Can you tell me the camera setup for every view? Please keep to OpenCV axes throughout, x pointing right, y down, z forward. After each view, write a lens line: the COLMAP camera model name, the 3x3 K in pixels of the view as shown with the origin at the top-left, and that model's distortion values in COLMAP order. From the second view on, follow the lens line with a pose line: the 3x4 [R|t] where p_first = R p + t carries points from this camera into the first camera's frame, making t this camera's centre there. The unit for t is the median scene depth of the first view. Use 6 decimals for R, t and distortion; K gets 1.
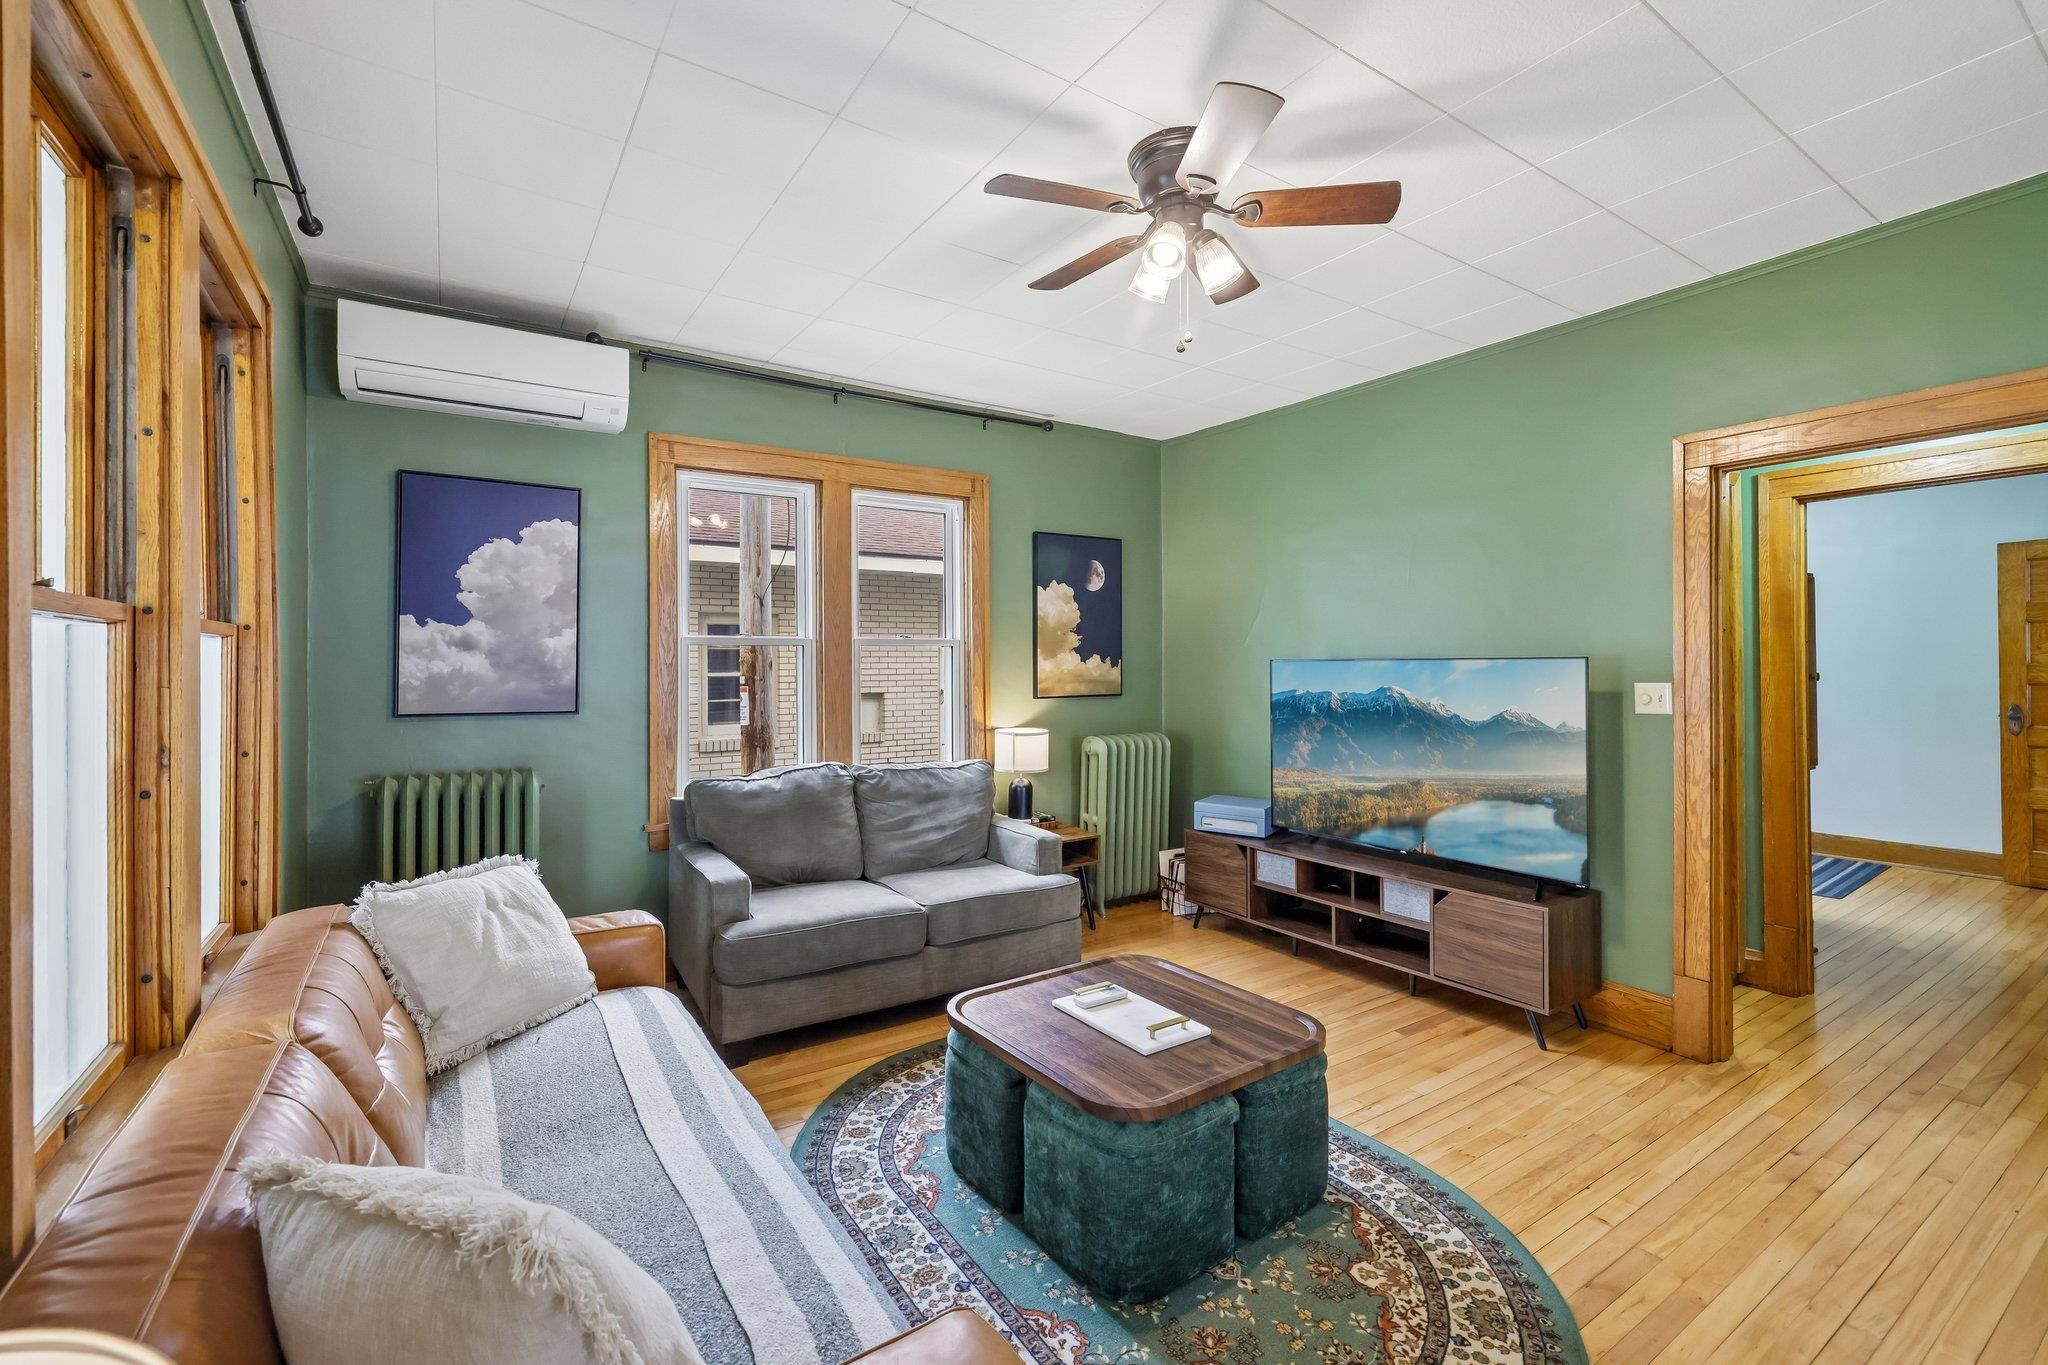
lens RADIAL K [[861.9, 0, 1018.0], [0, 861.9, 665.7], [0, 0, 1]] dist [0.000754, 0.000130]
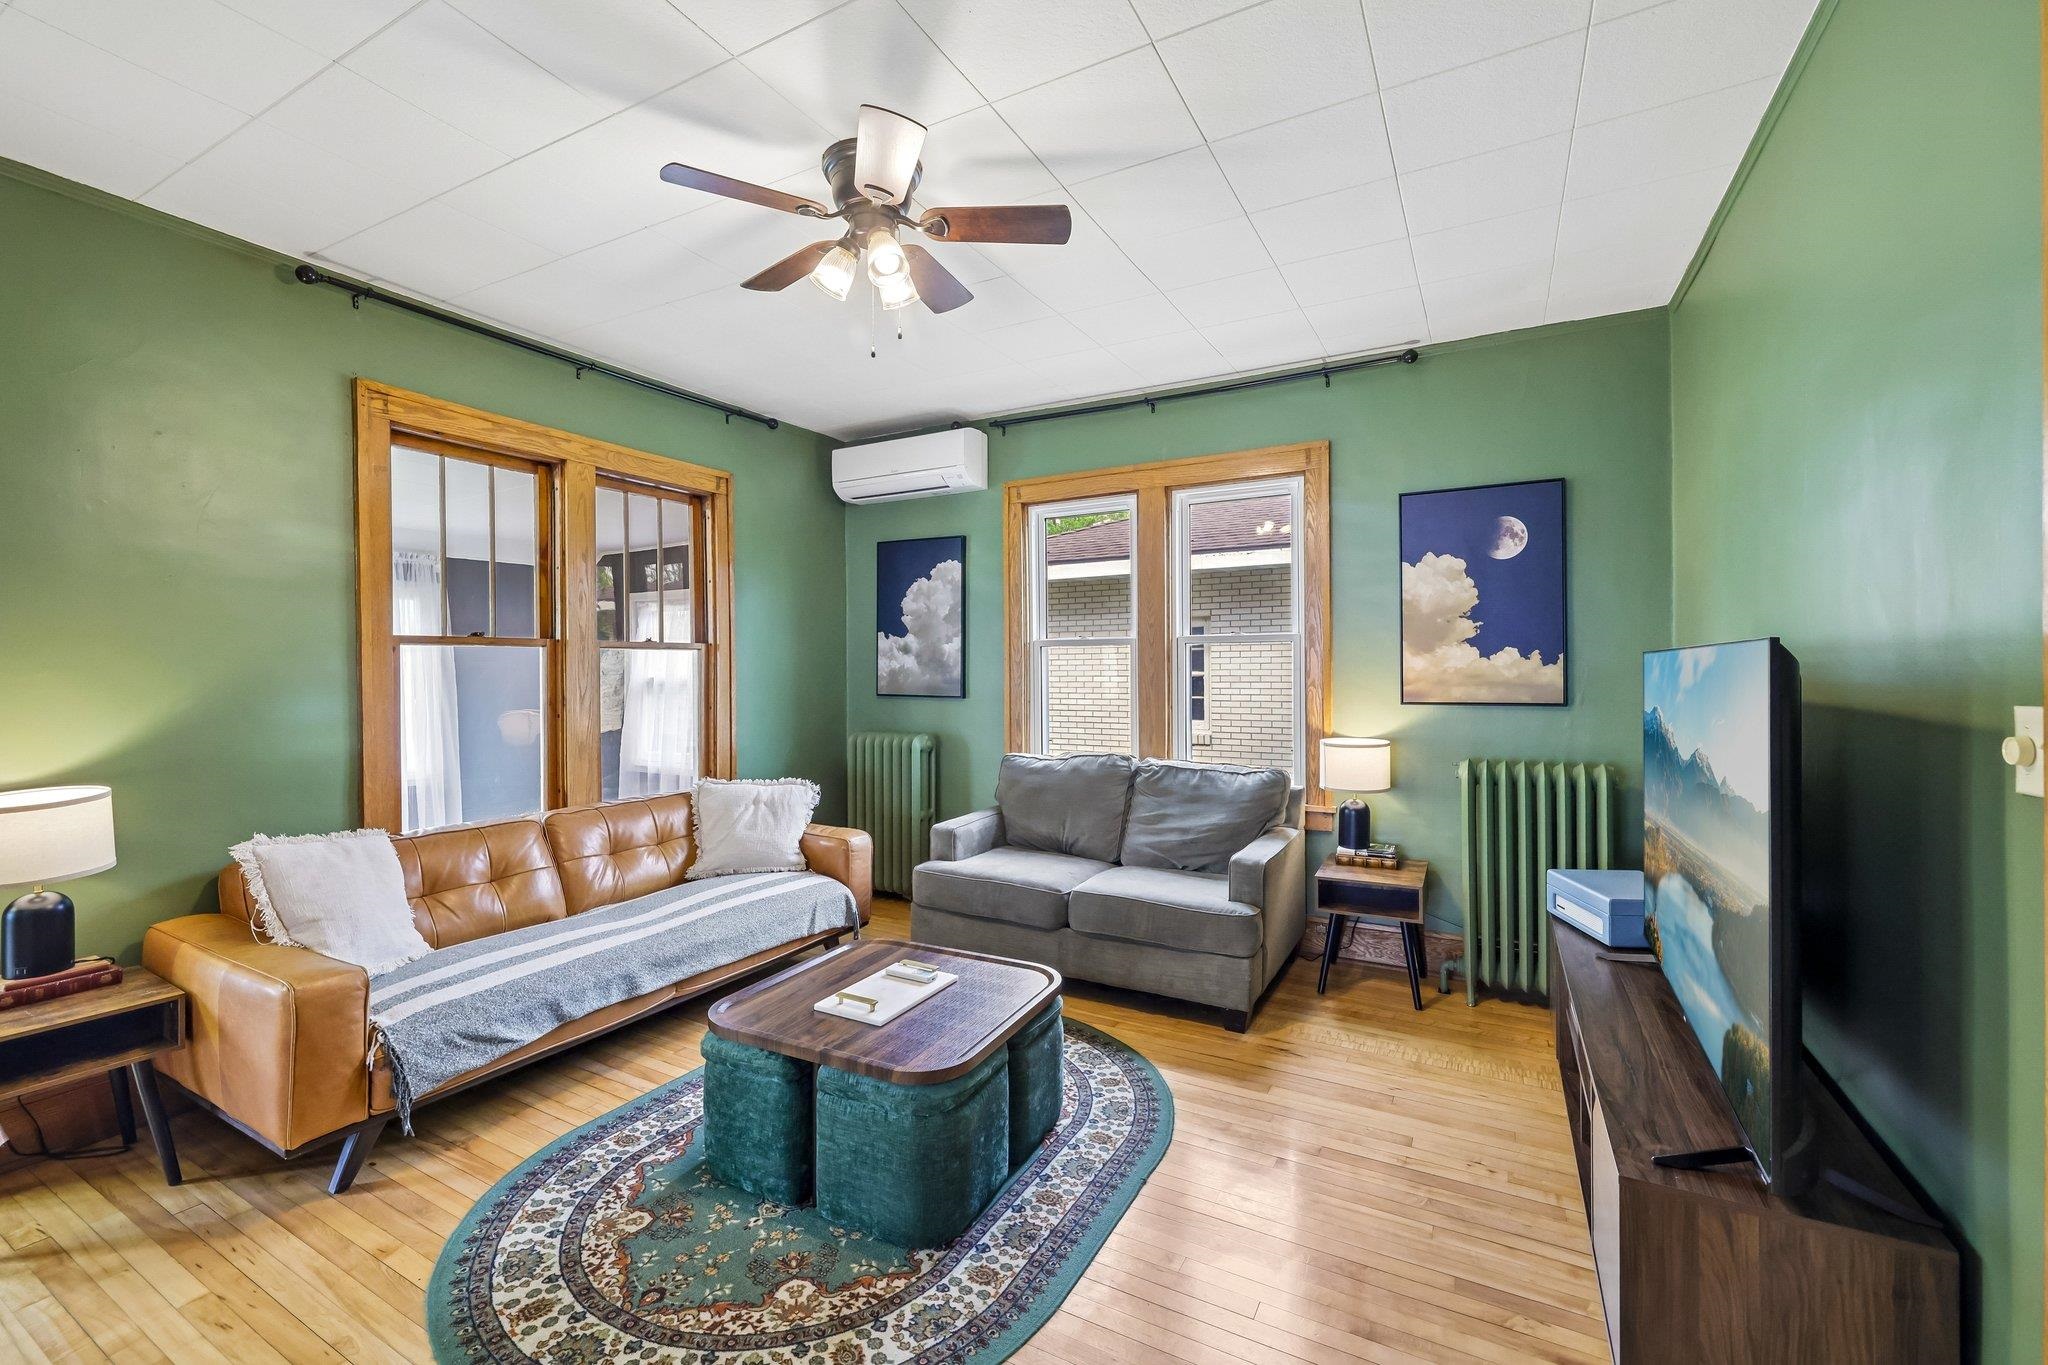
lens RADIAL K [[861.9, 0, 1018.9], [0, 861.9, 677.6], [0, 0, 1]] dist [0.000754, 0.000130]
pose [[0.470464, 0.011959, -0.882338, 0.681383], [0.000207, 0.999907, 0.013662, 0.003296], [0.882419, -0.006610, 0.470418, 0.384883]]
